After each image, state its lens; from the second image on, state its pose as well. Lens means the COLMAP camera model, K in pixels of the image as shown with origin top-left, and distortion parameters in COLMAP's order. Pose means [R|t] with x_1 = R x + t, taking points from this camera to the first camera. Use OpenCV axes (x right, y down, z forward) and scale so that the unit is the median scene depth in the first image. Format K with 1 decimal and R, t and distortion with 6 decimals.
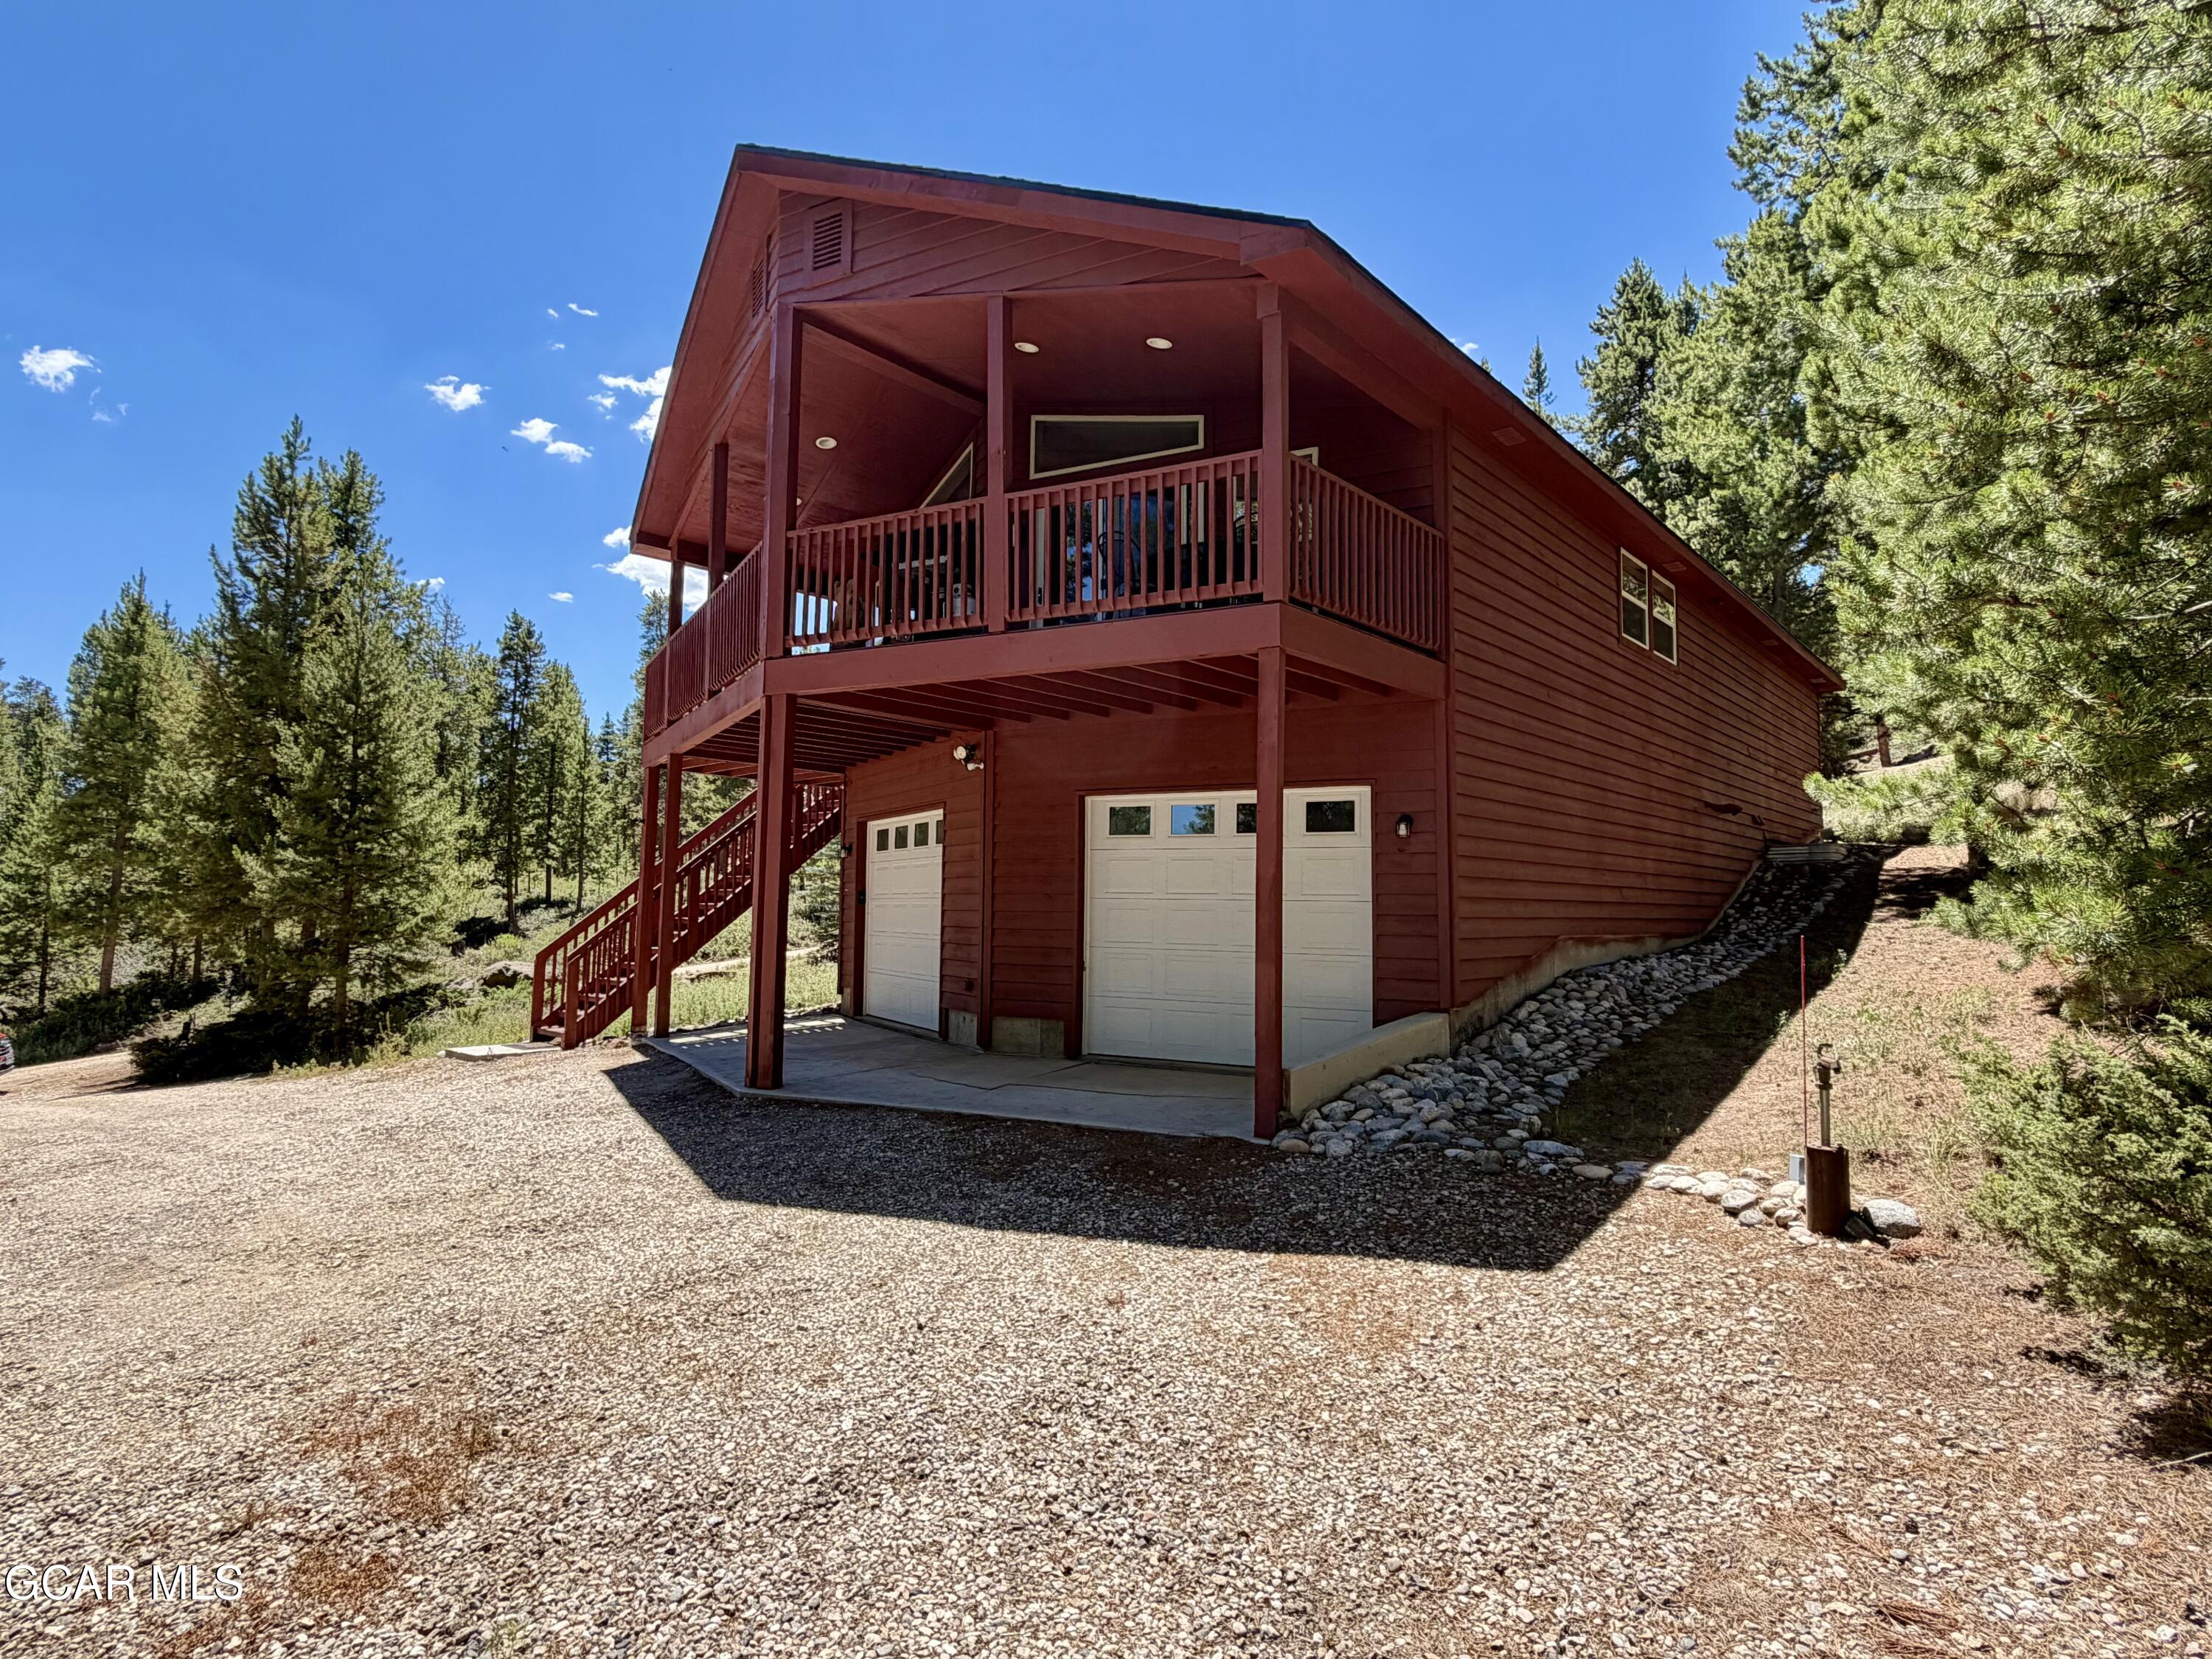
lens RADIAL K [[1119.5, 0, 1100.9], [0, 1119.5, 833.9], [0, 0, 1]] dist [-0.000070, -0.000628]
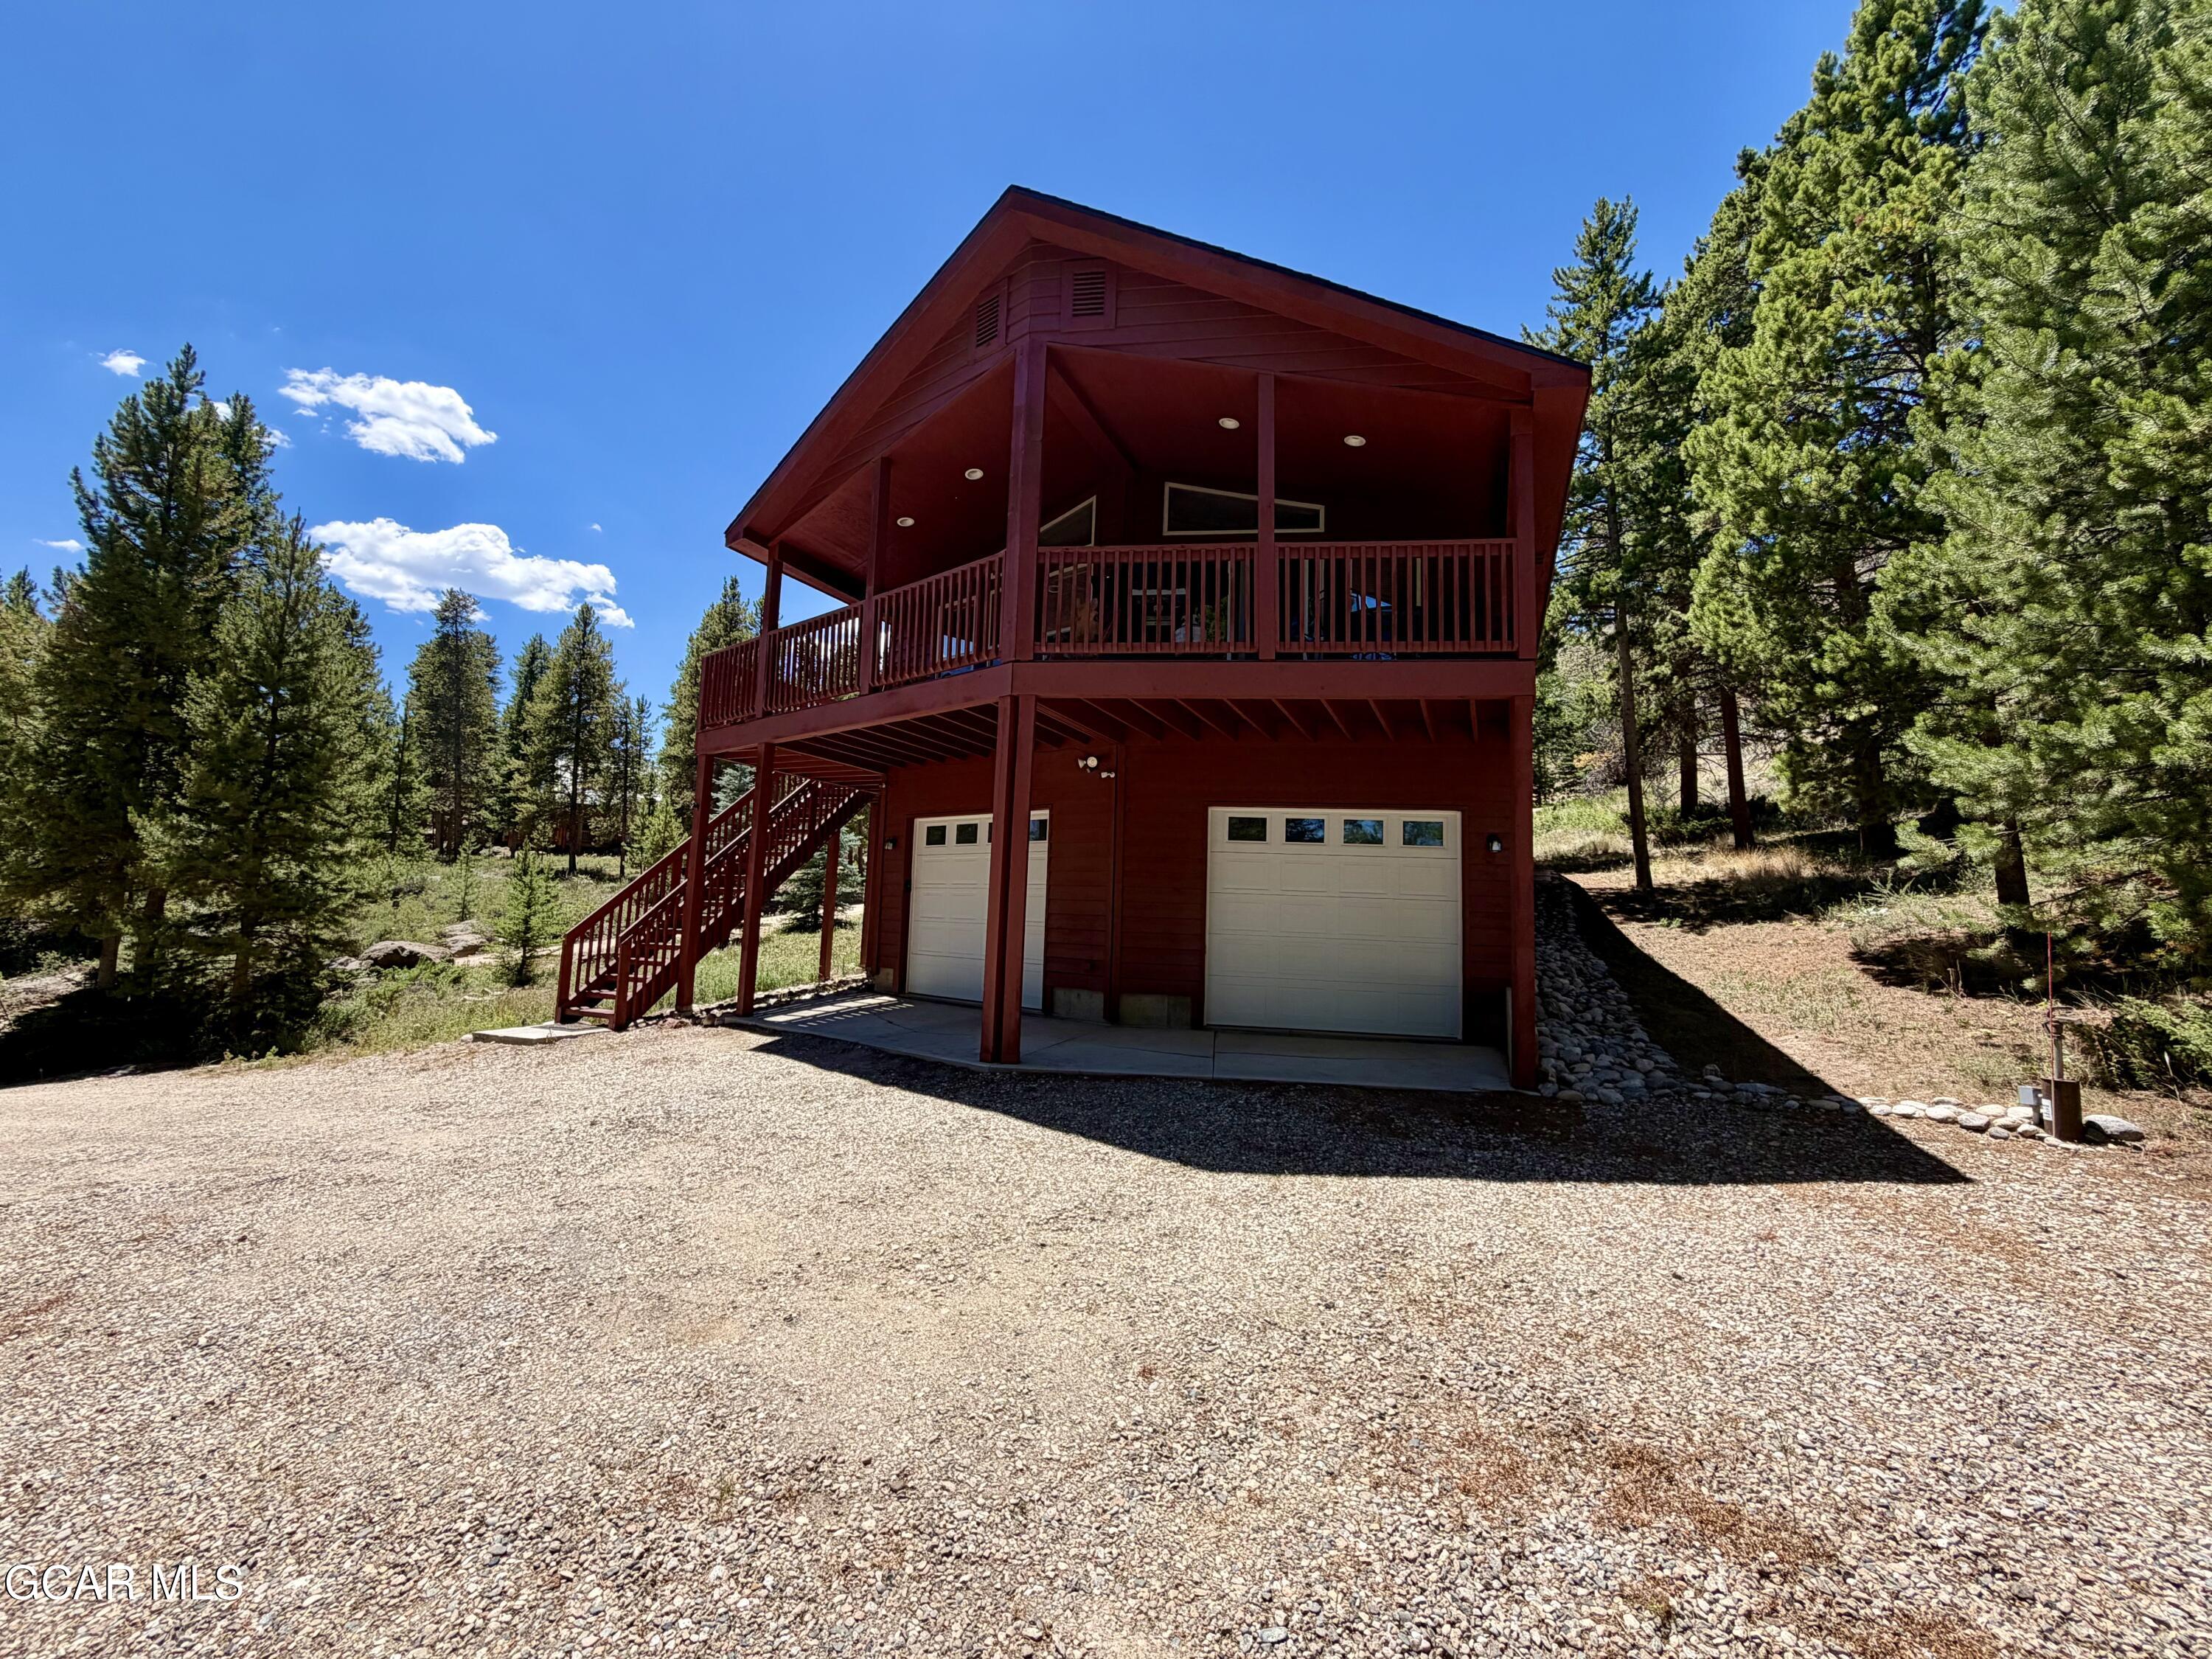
lens RADIAL K [[881.7, 0, 1101.7], [0, 881.7, 828.8], [0, 0, 1]] dist [-0.000028, -0.000221]
pose [[0.947163, 0.050852, 0.316696, -0.432073], [-0.044195, 0.998626, -0.028172, 0.022125], [-0.317693, 0.012688, 0.948109, 0.155709]]
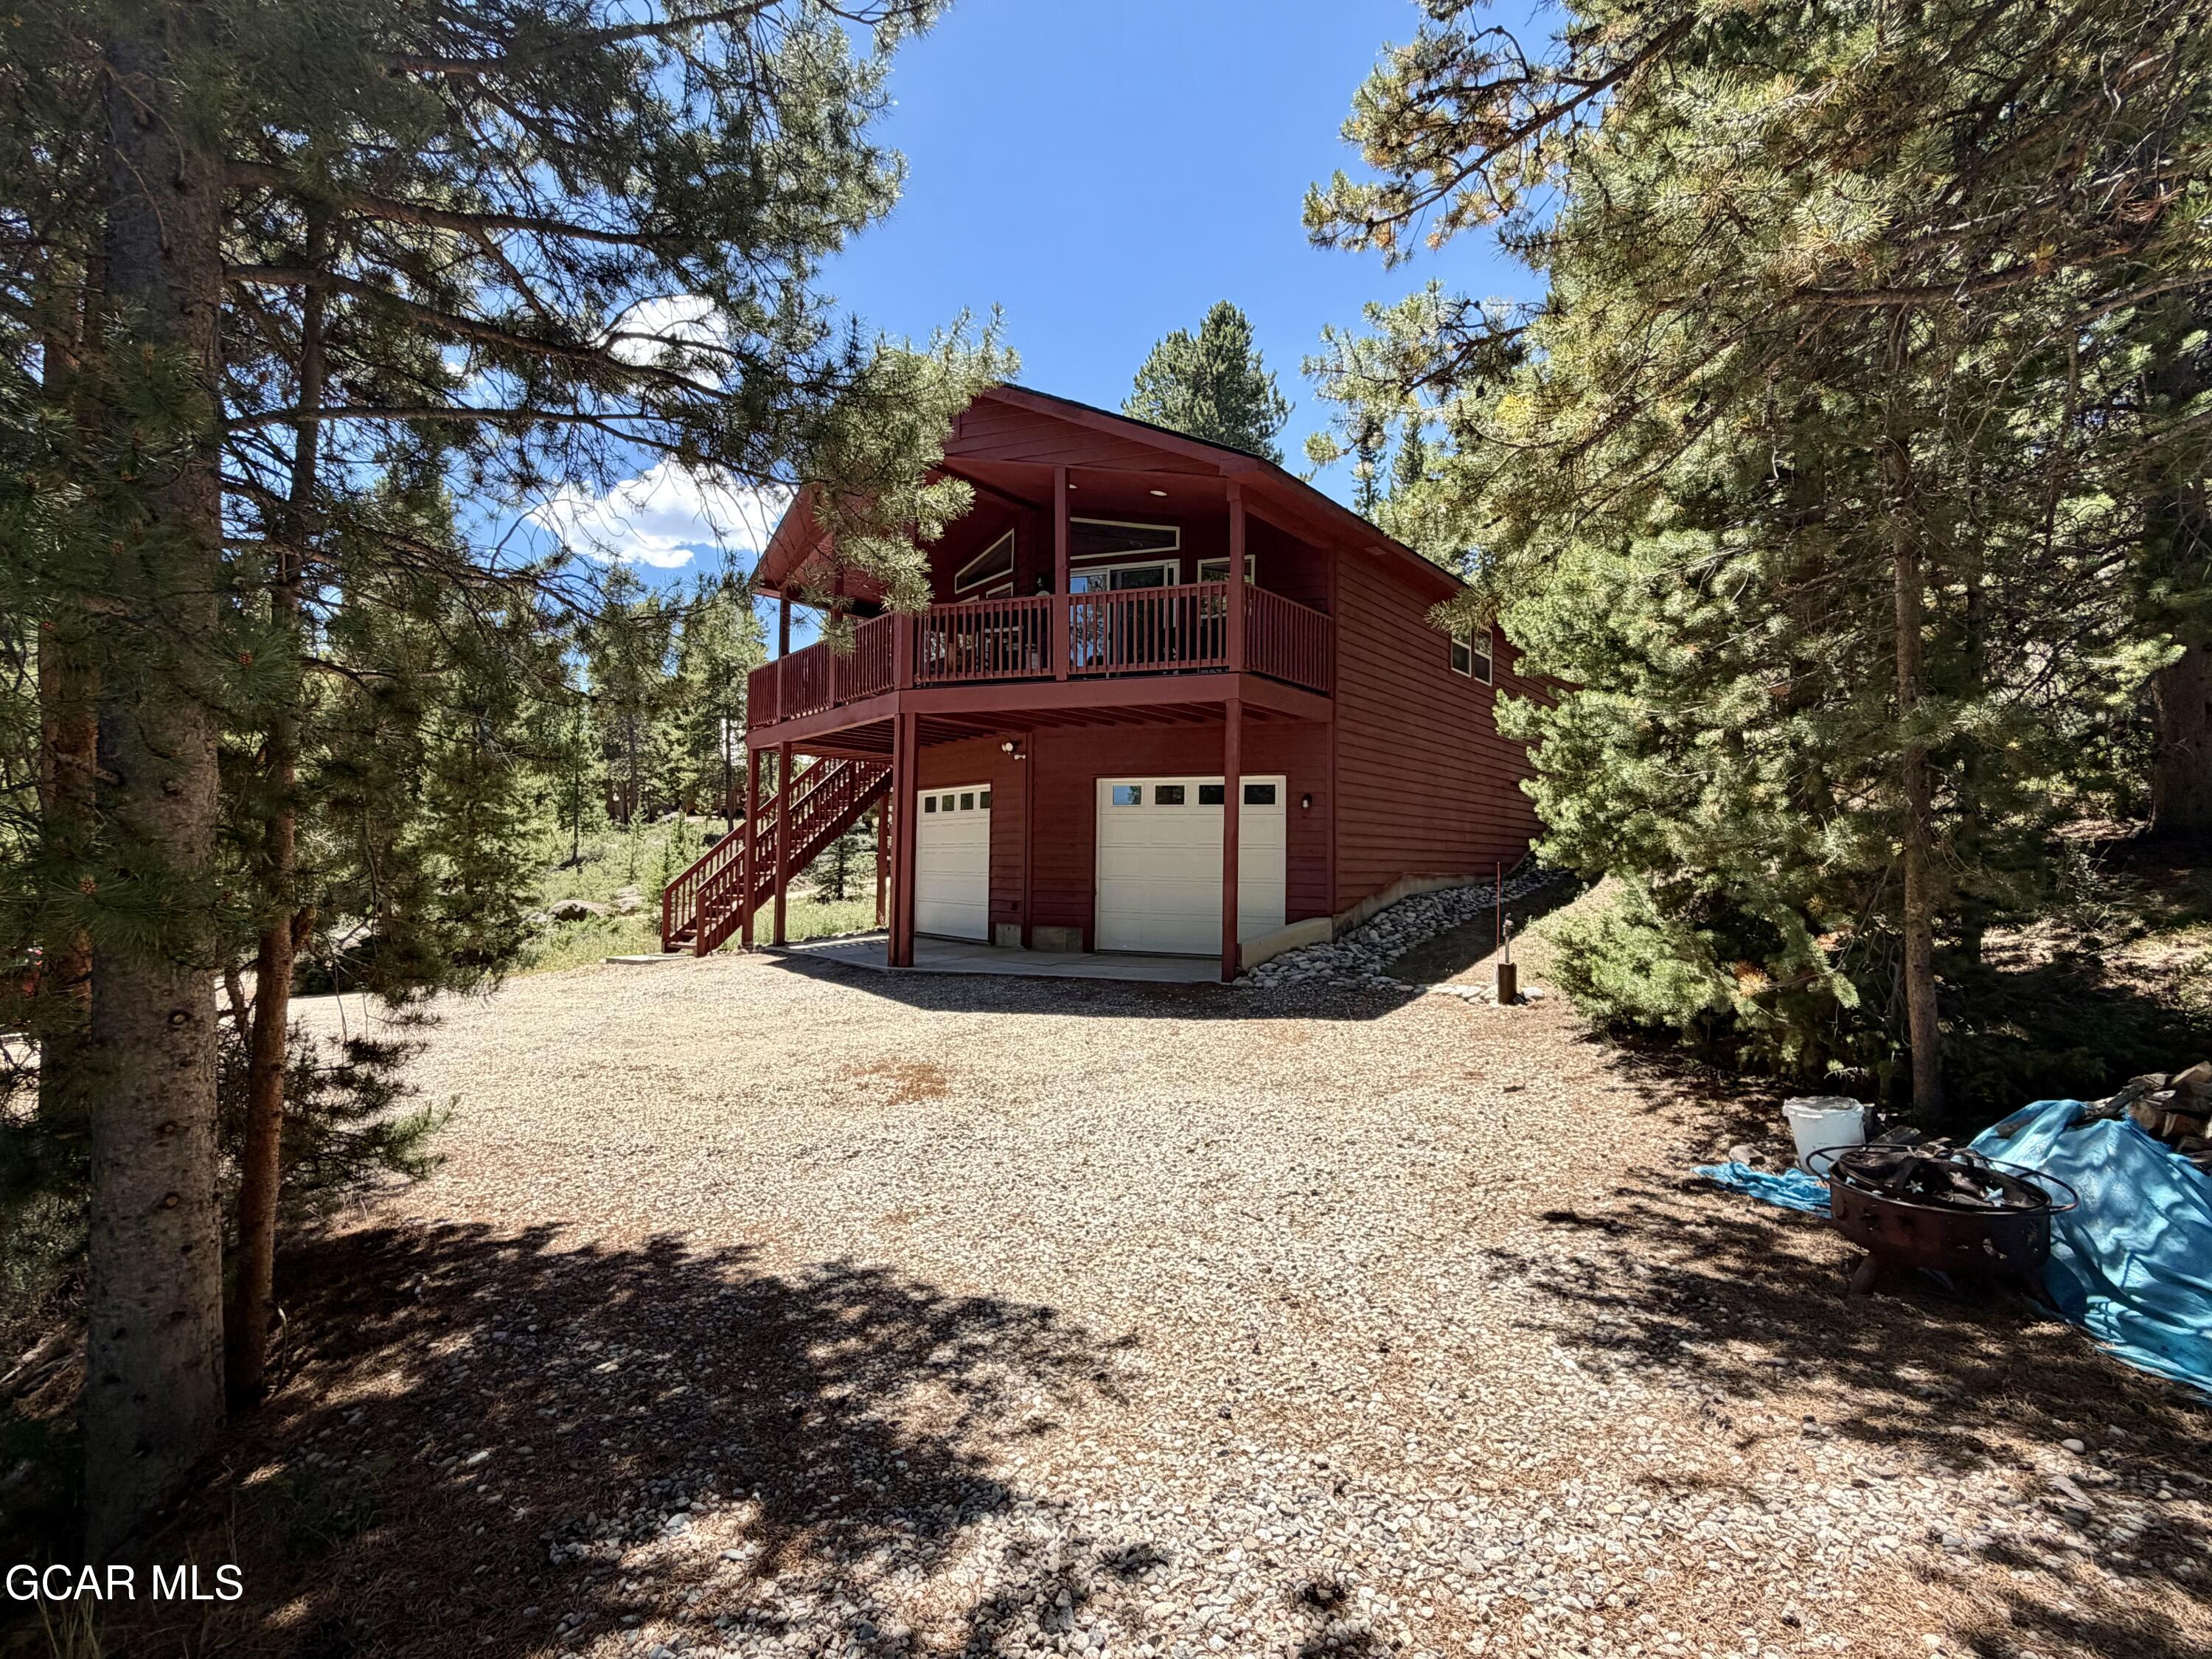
lens RADIAL K [[1073.6, 0, 1105.2], [0, 1073.6, 835.5], [0, 0, 1]] dist [-0.003848, -0.000523]
pose [[0.995881, 0.003871, 0.090582, -0.137158], [-0.007673, 0.999102, 0.041665, -0.018010], [-0.090340, -0.042188, 0.995017, -0.446869]]
